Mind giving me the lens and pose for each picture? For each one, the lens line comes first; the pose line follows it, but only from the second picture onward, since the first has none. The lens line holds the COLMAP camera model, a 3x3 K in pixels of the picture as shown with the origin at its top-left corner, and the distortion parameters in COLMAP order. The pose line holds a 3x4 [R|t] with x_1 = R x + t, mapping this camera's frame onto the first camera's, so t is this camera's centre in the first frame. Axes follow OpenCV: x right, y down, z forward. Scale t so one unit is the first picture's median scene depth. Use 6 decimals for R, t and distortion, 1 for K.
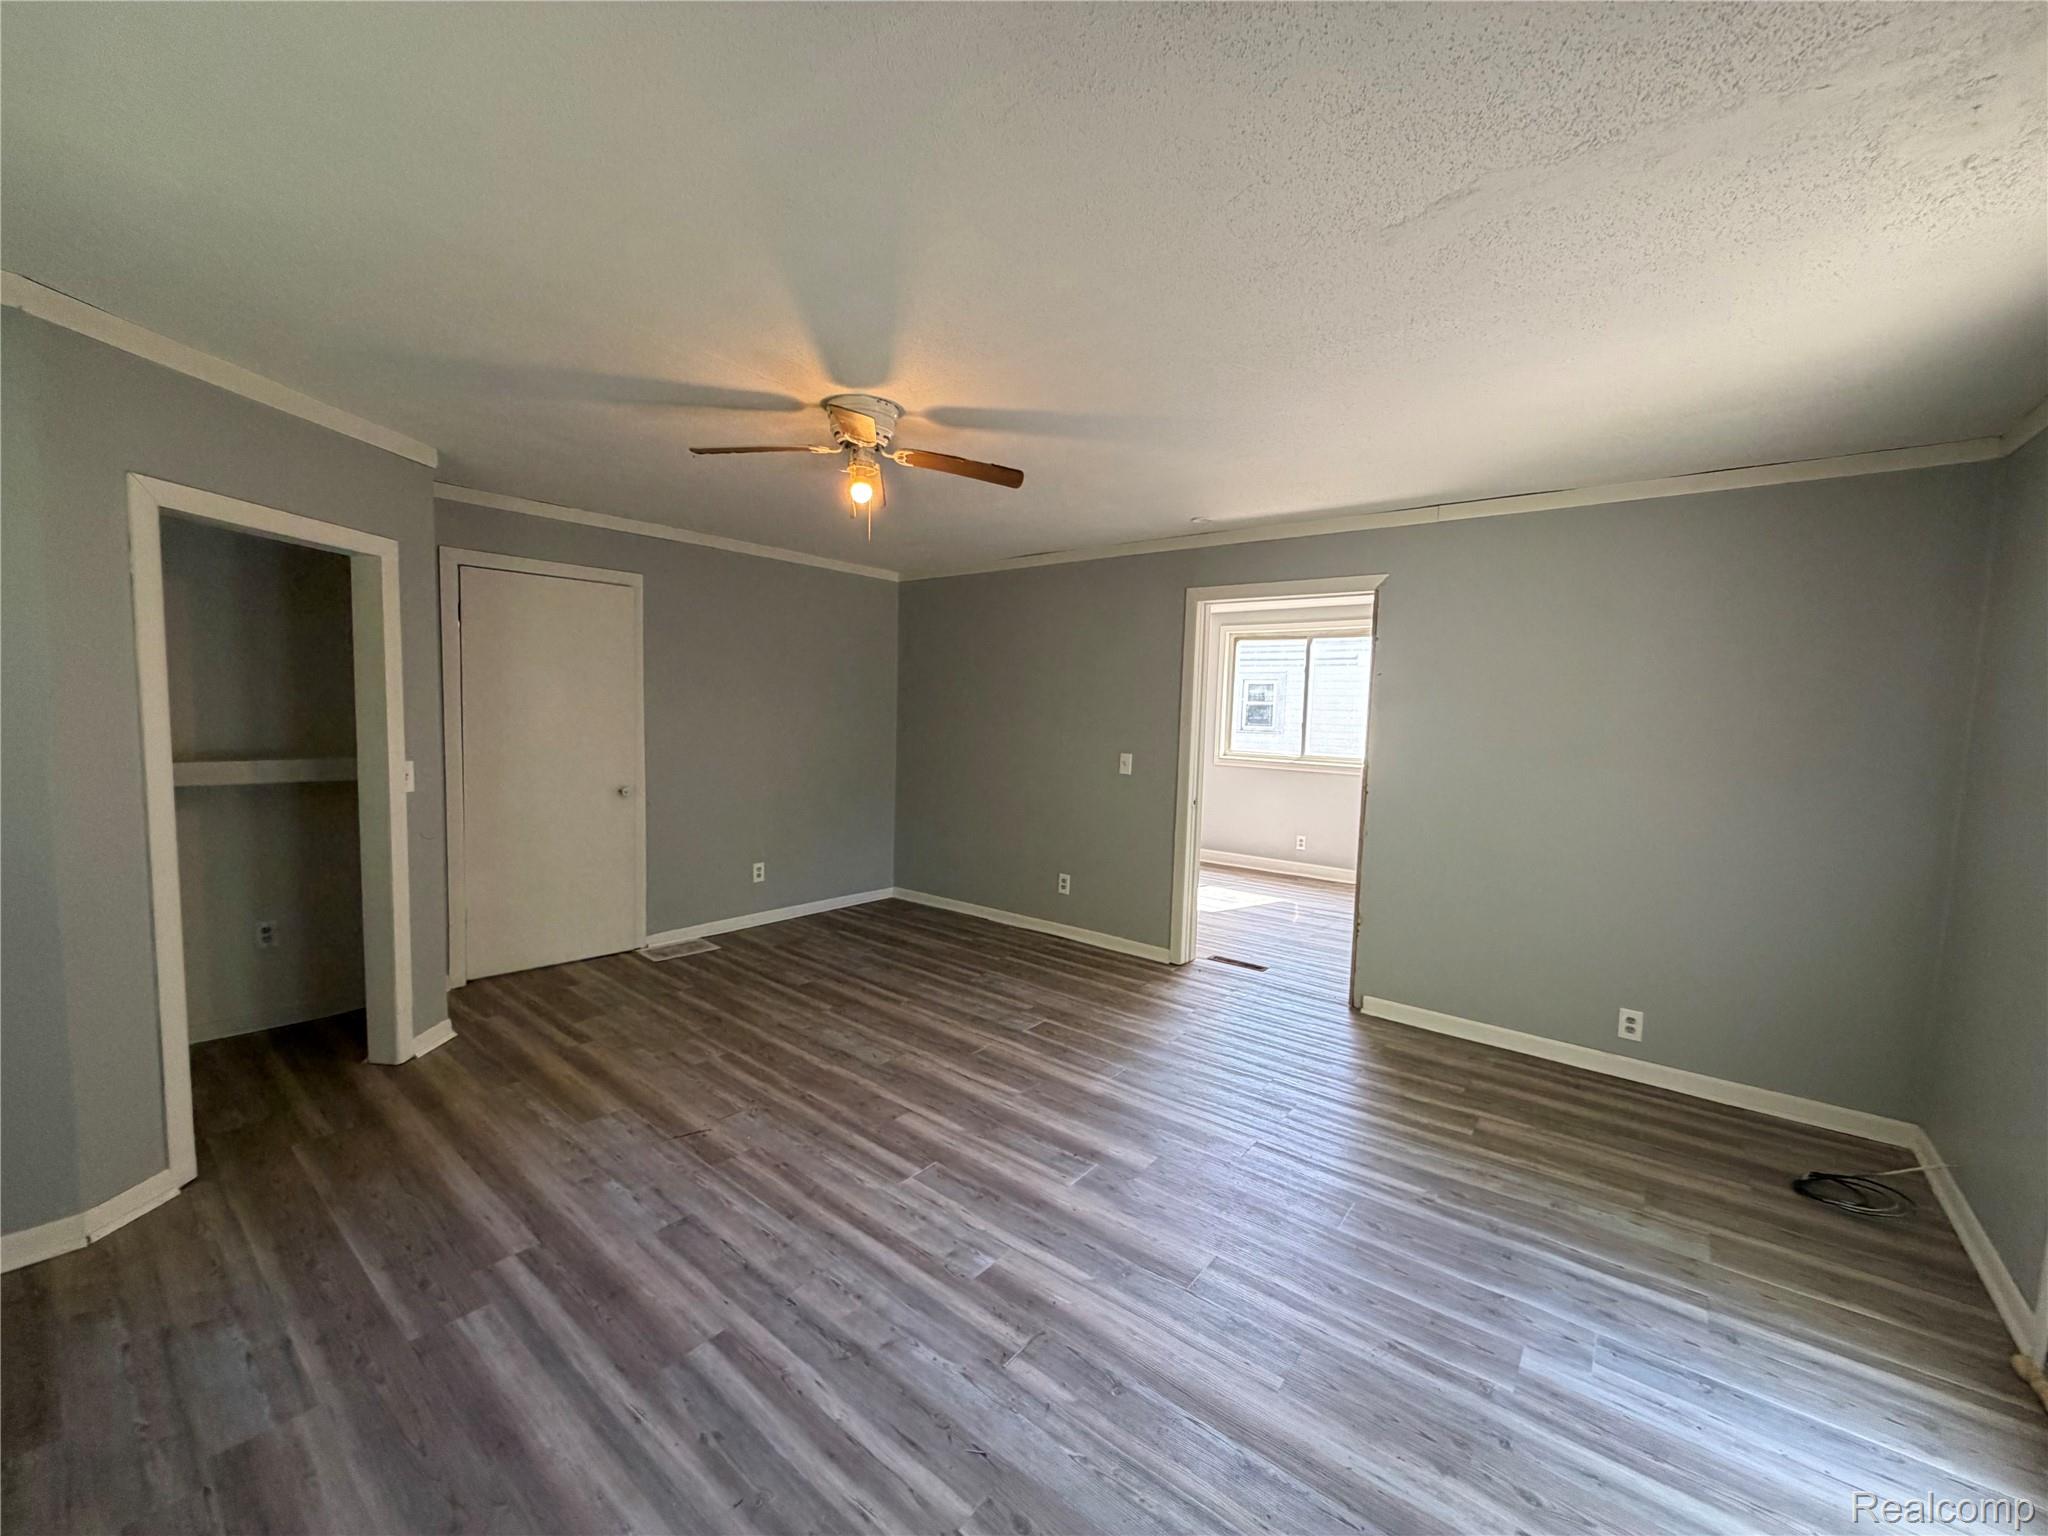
lens RADIAL K [[815.4, 0, 1019.1], [0, 815.4, 768.9], [0, 0, 1]] dist [-0.000152, -0.000374]
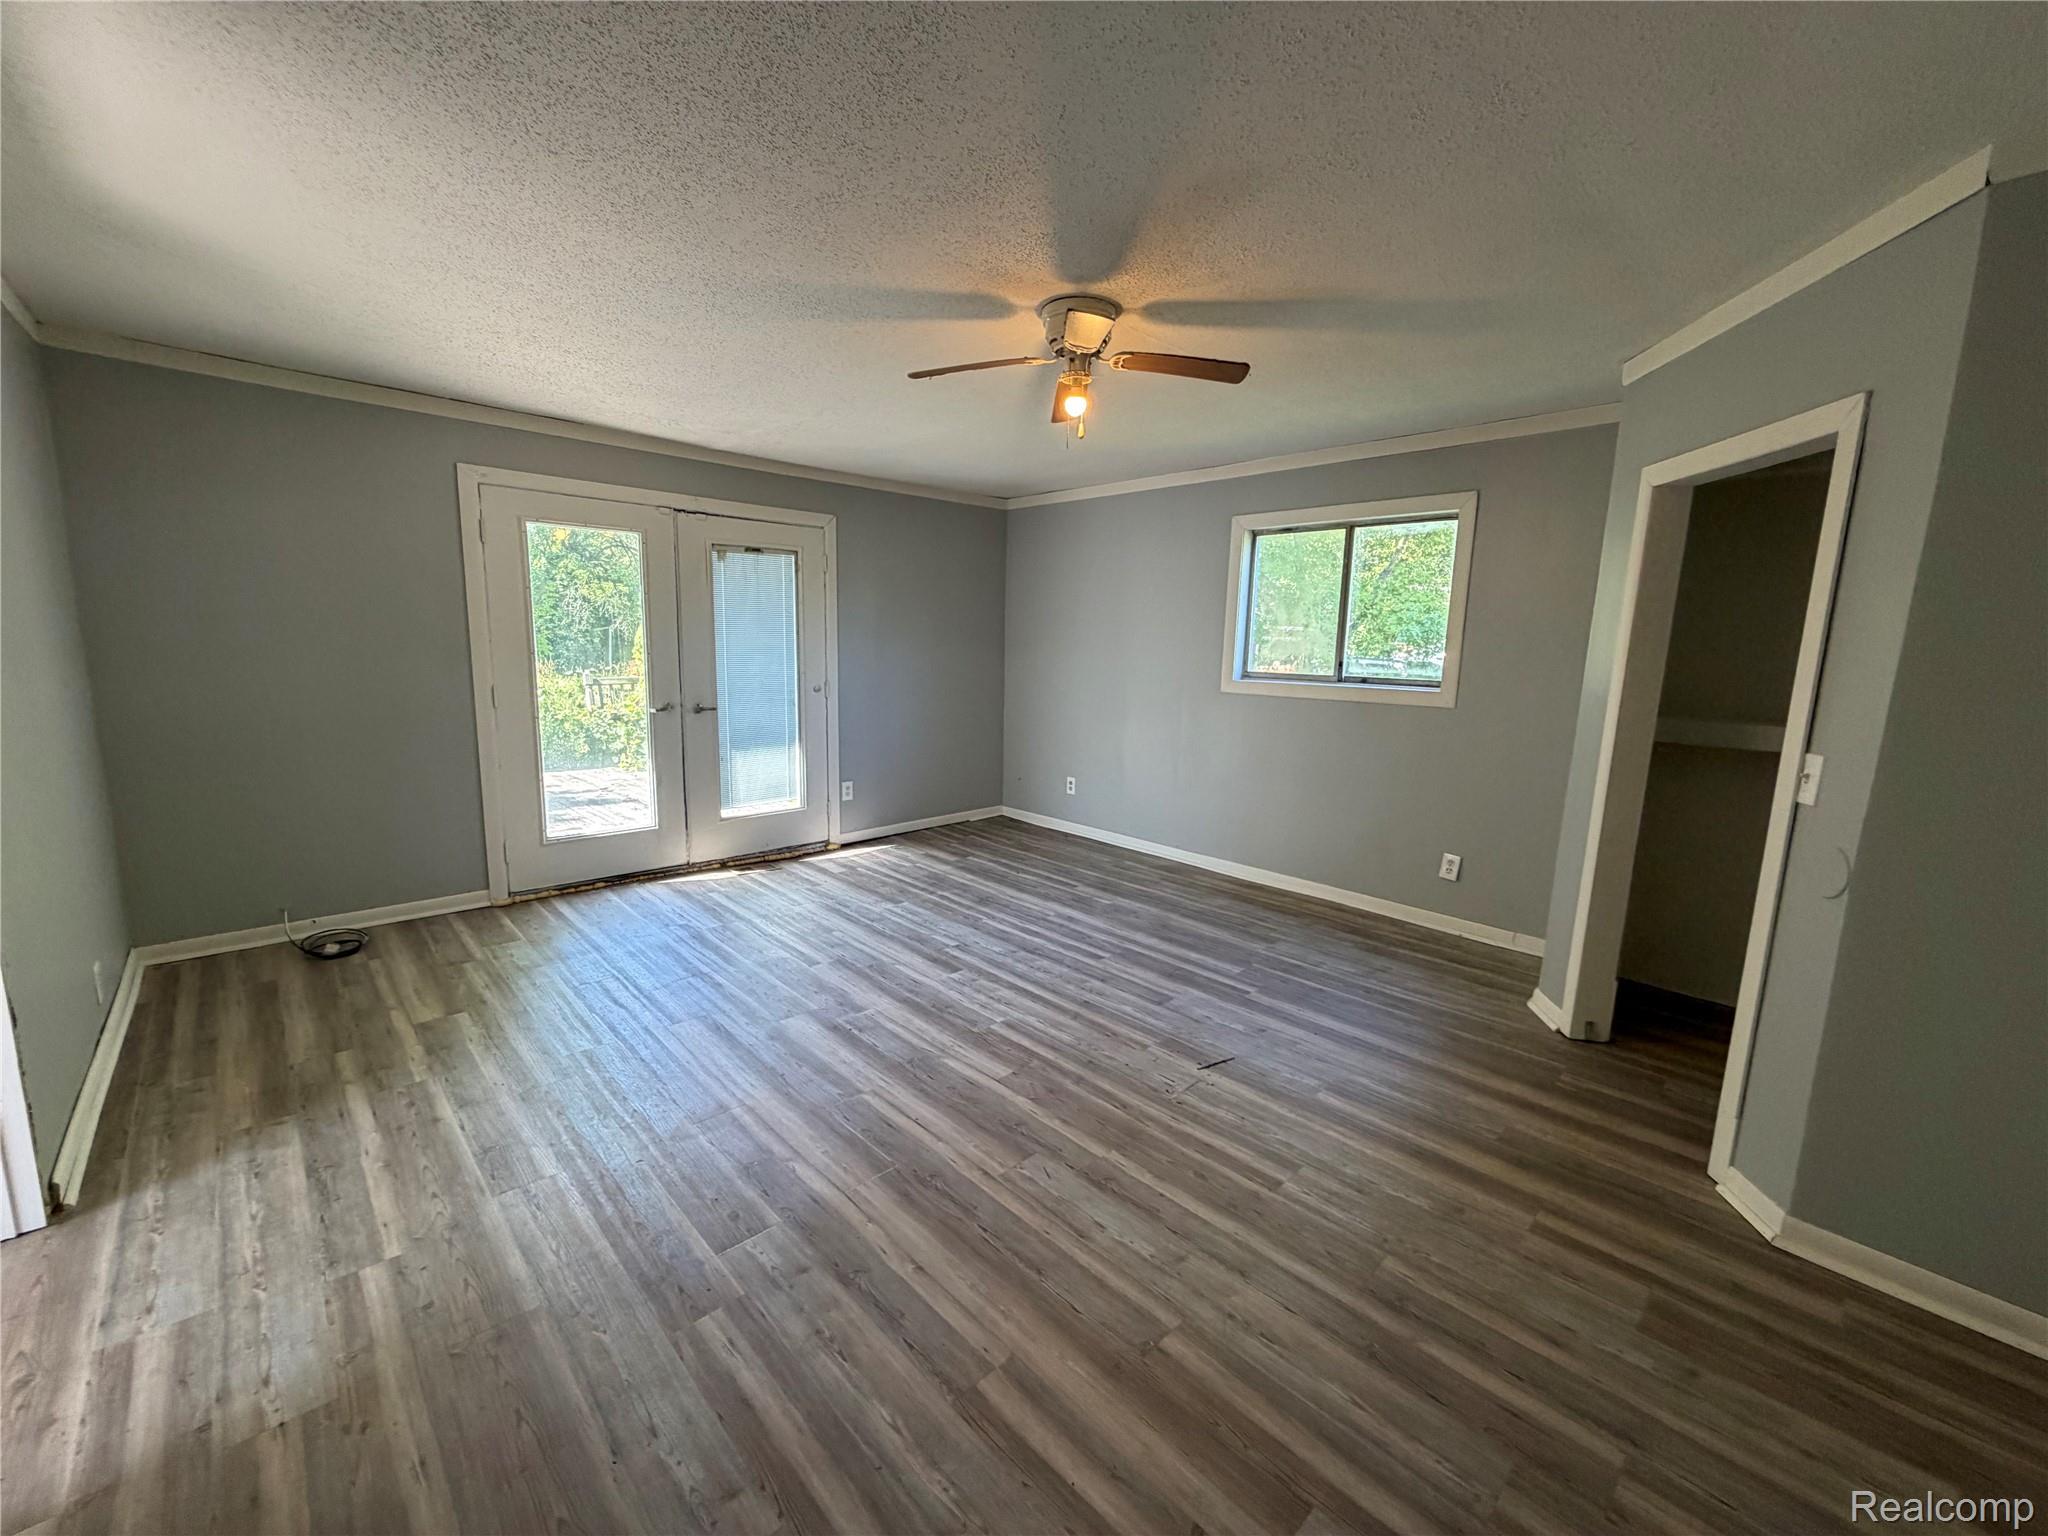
lens RADIAL K [[815.4, 0, 1019.1], [0, 815.4, 768.9], [0, 0, 1]] dist [-0.000152, -0.000374]
pose [[-0.989831, -0.073185, 0.121975, -0.281189], [-0.041533, 0.968823, 0.244248, -0.153947], [-0.136048, 0.236698, -0.962011, 2.068670]]
